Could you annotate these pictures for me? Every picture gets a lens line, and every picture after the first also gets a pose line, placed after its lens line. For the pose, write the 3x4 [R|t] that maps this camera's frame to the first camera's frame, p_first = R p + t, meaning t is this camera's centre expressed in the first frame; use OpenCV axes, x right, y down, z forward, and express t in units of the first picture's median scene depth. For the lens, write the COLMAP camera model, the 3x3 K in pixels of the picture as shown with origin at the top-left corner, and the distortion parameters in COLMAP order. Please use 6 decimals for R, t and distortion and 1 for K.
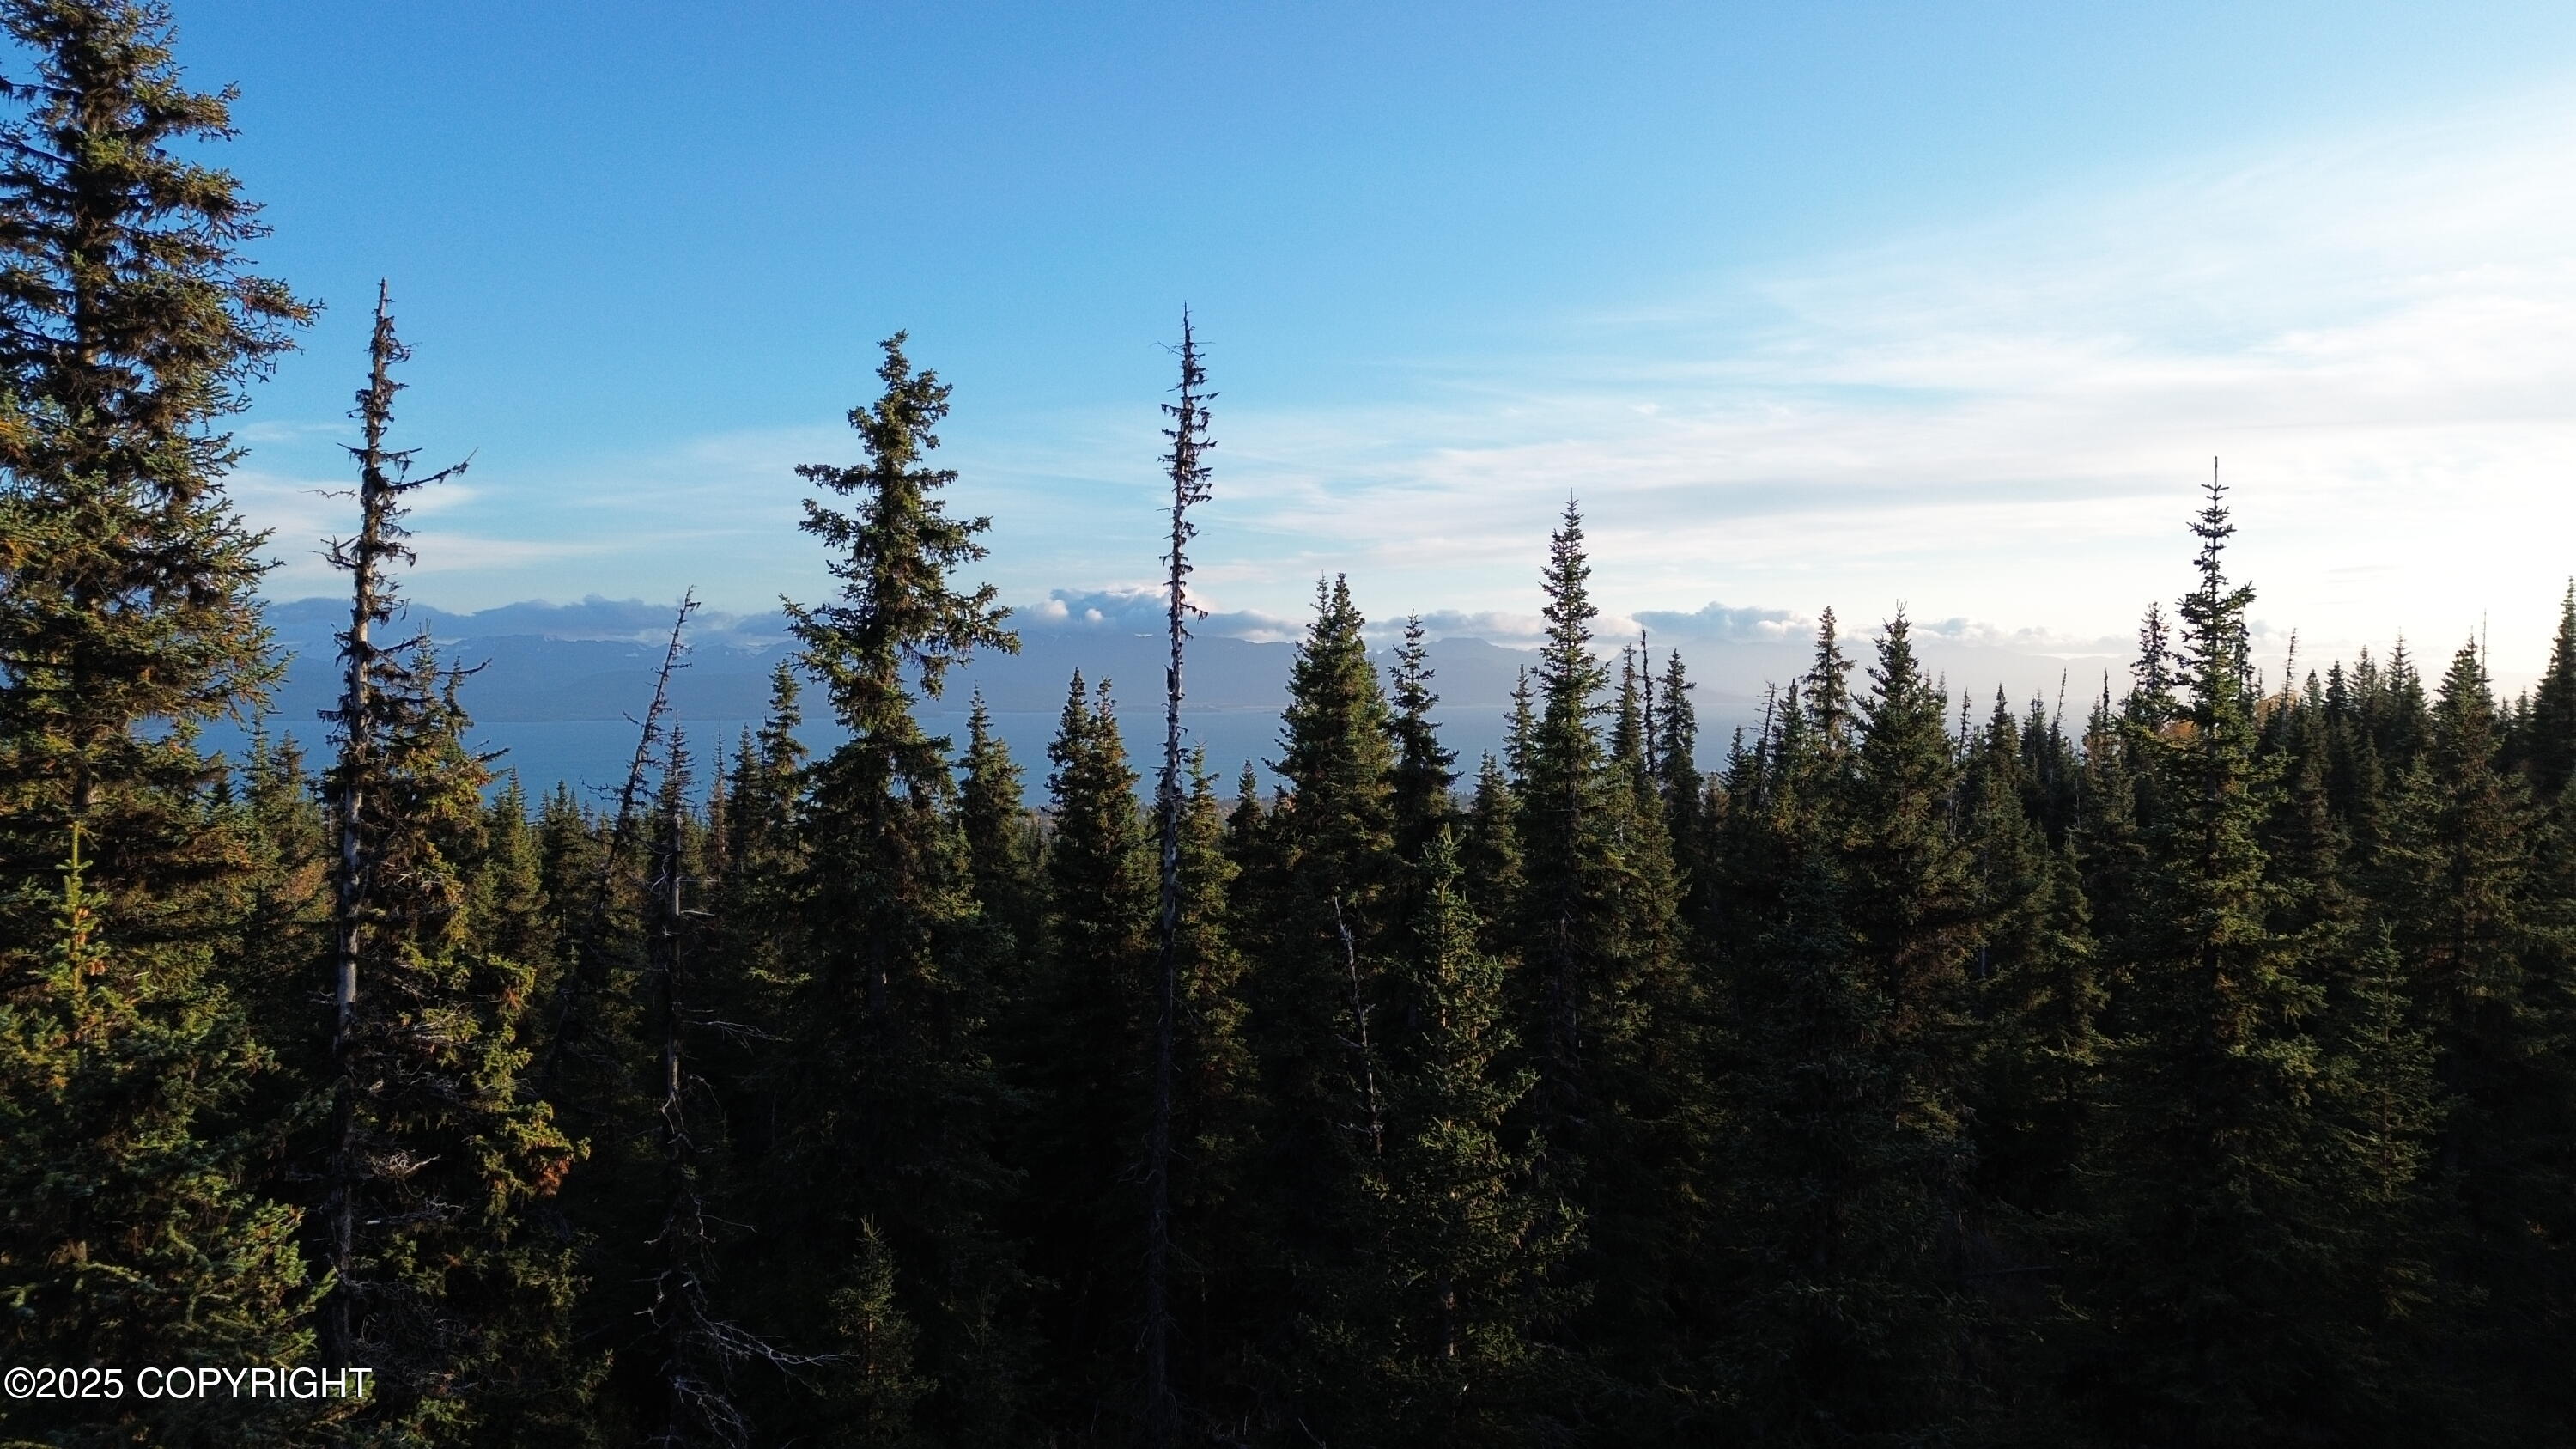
lens RADIAL K [[1805.6, 0, 1293.3], [0, 1805.6, 719.9], [0, 0, 1]] dist [0.094761, -0.094535]
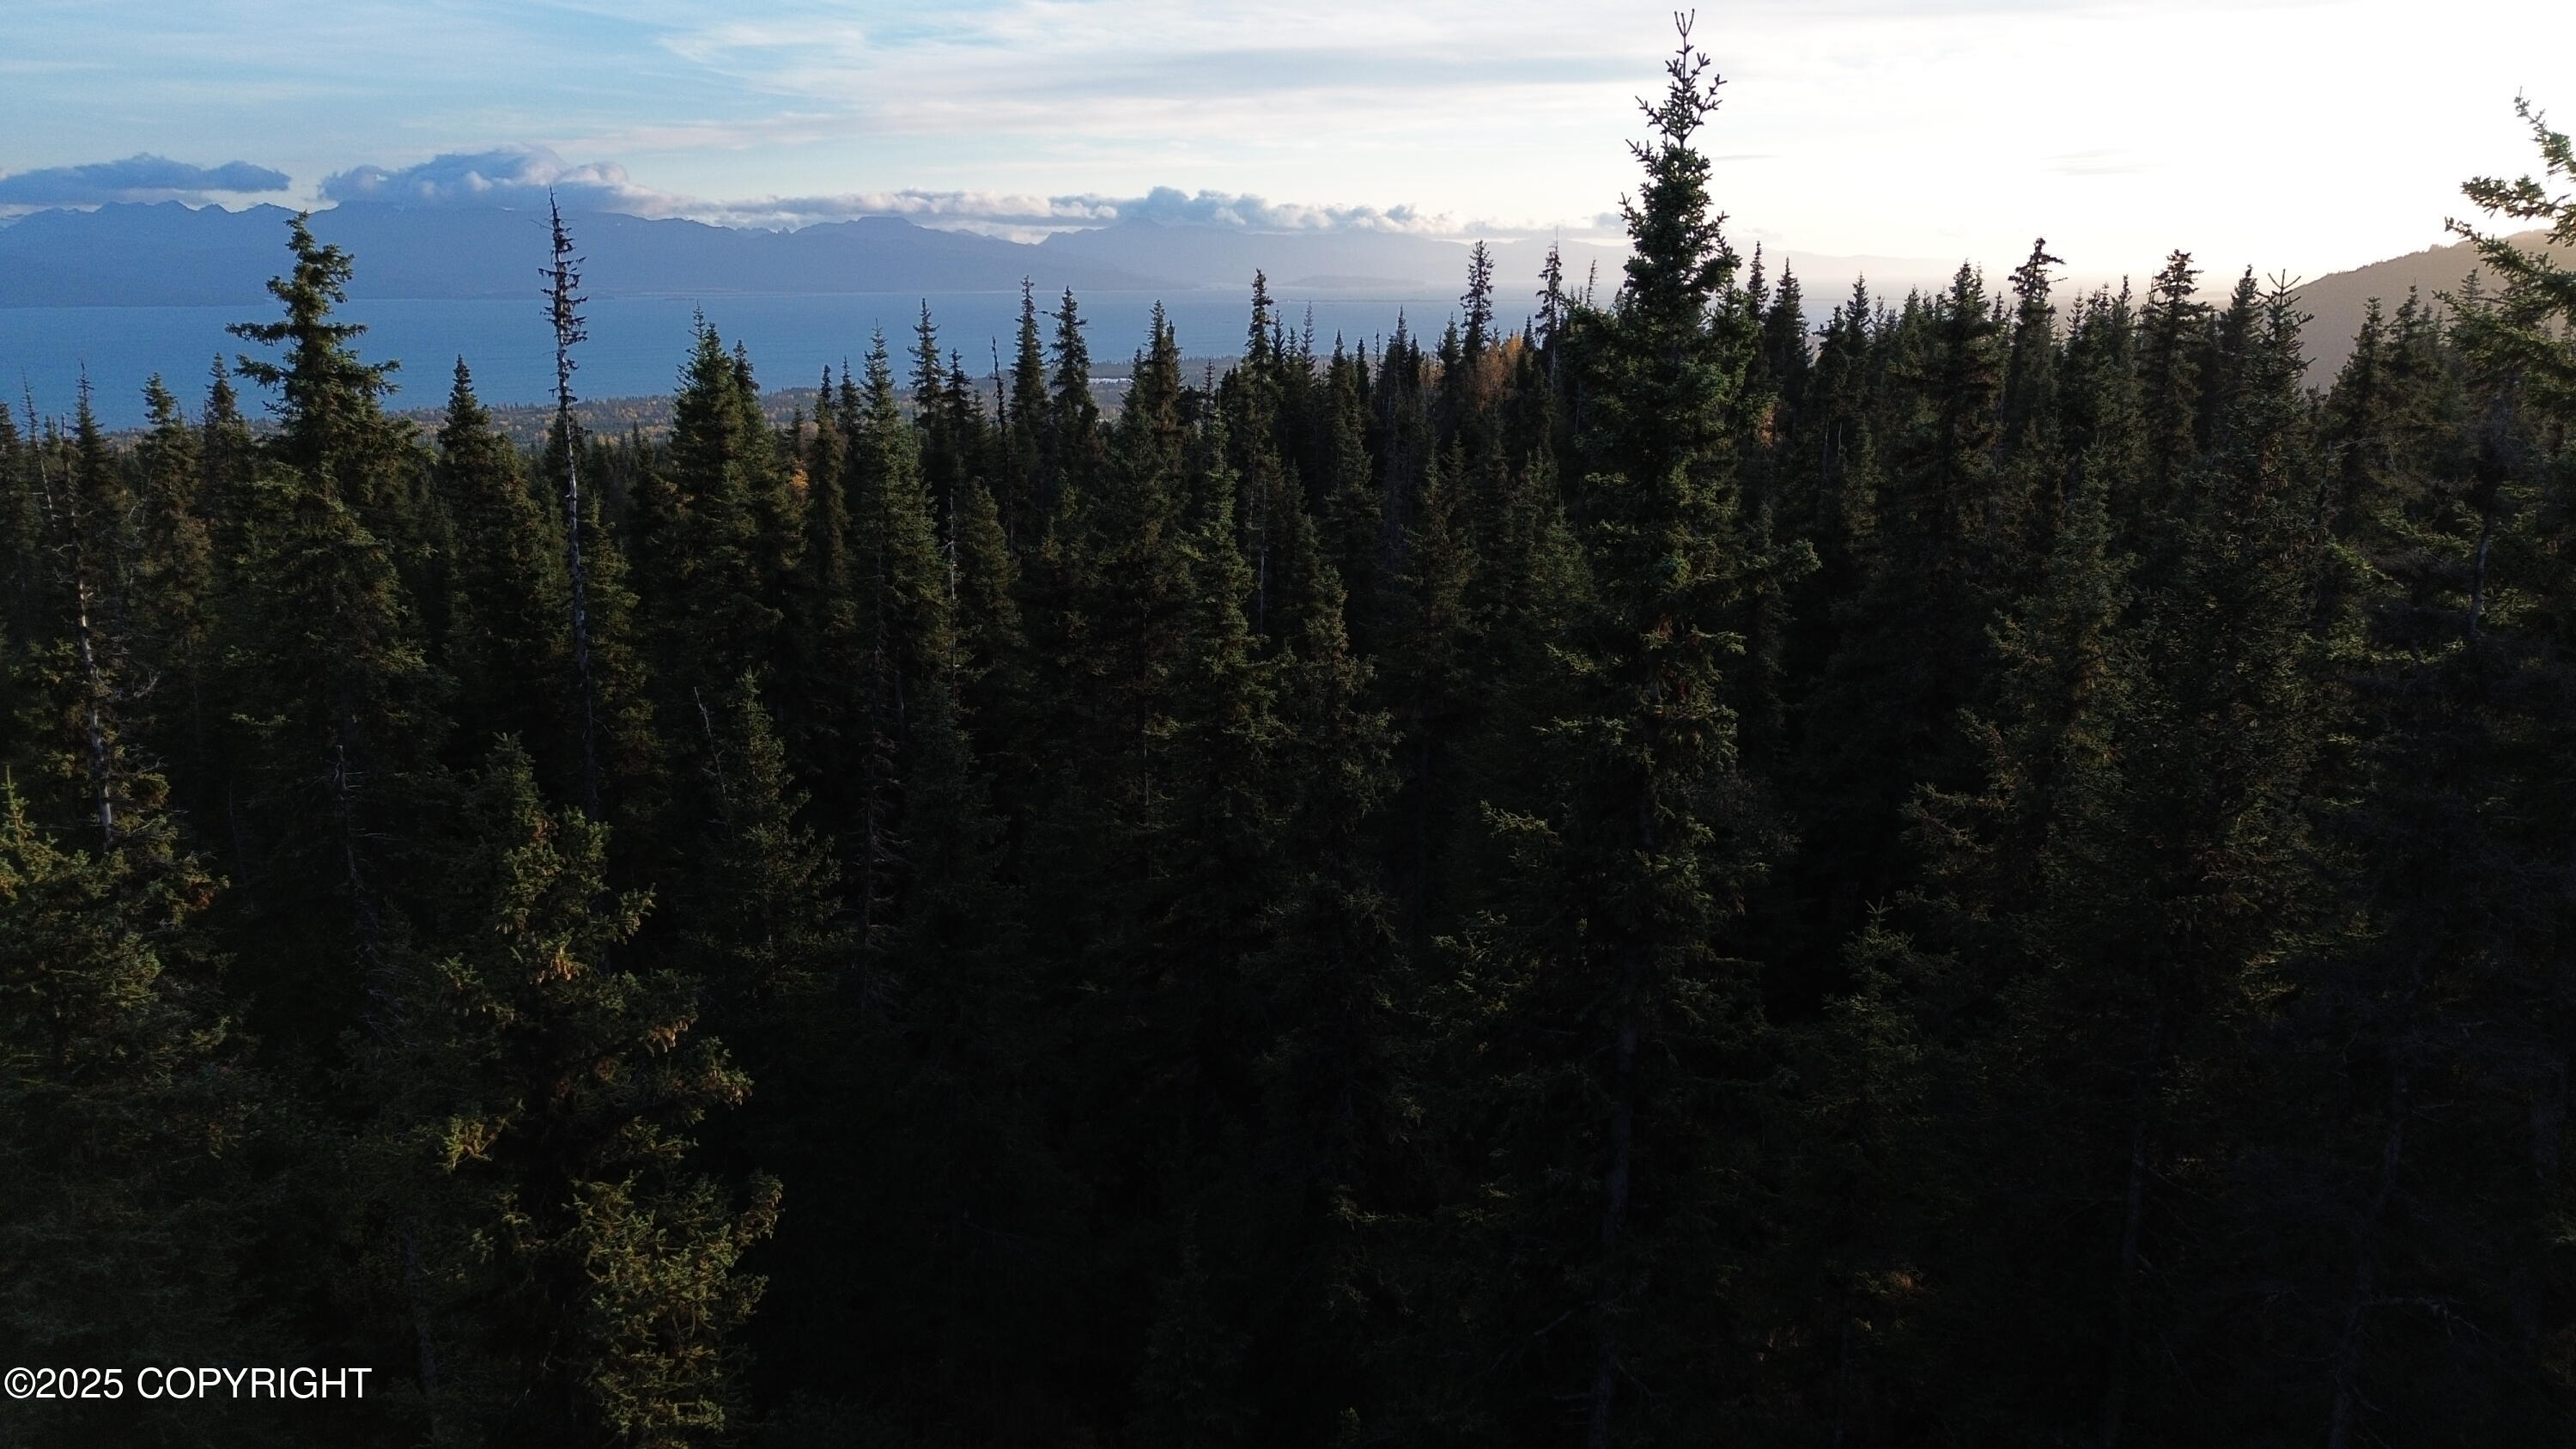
lens RADIAL K [[1813.8, 0, 1291.4], [0, 1813.8, 725.3], [0, 0, 1]] dist [0.090146, -0.095756]
pose [[0.953938, -0.073785, 0.290789, 0.033522], [0.006718, 0.974294, 0.225179, -0.147626], [-0.299929, -0.212853, 0.929912, -0.441886]]
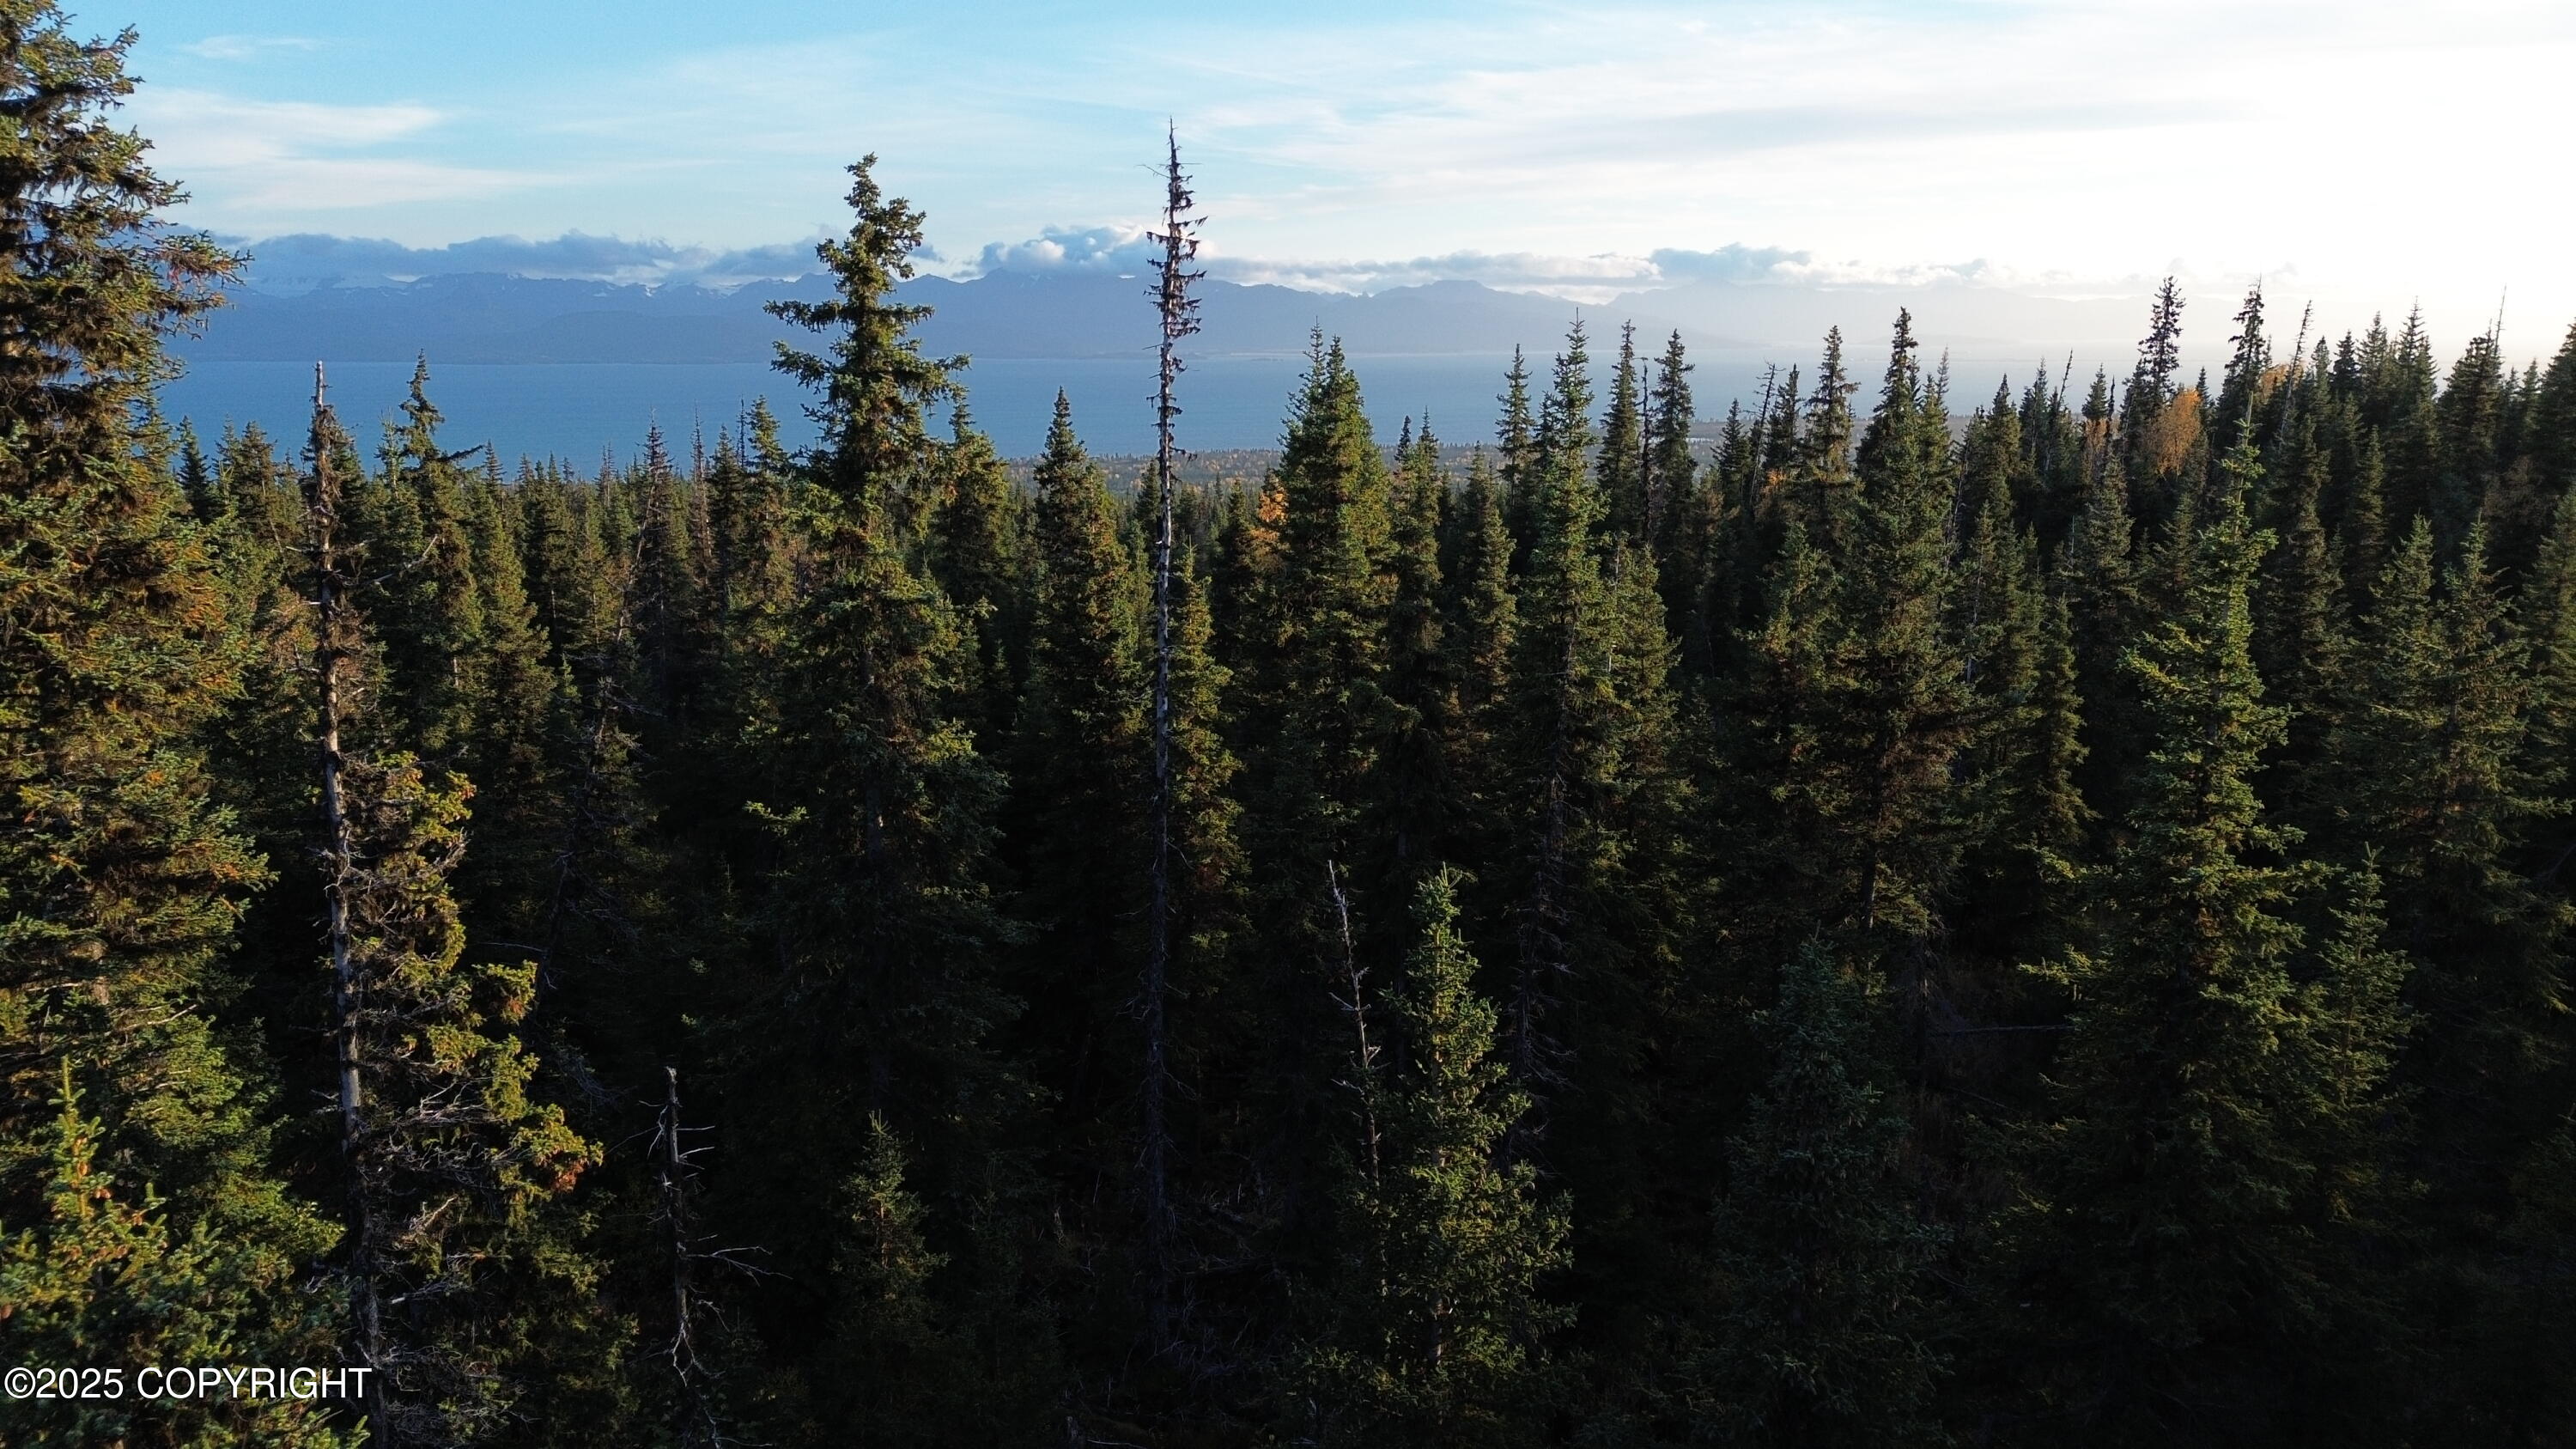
lens RADIAL K [[1805.6, 0, 1293.3], [0, 1805.6, 719.9], [0, 0, 1]] dist [0.094761, -0.094535]
pose [[0.999977, 0.000783, 0.006690, -0.002364], [-0.002051, 0.981444, 0.191740, -0.105614], [-0.006415, -0.191749, 0.981423, 0.019908]]
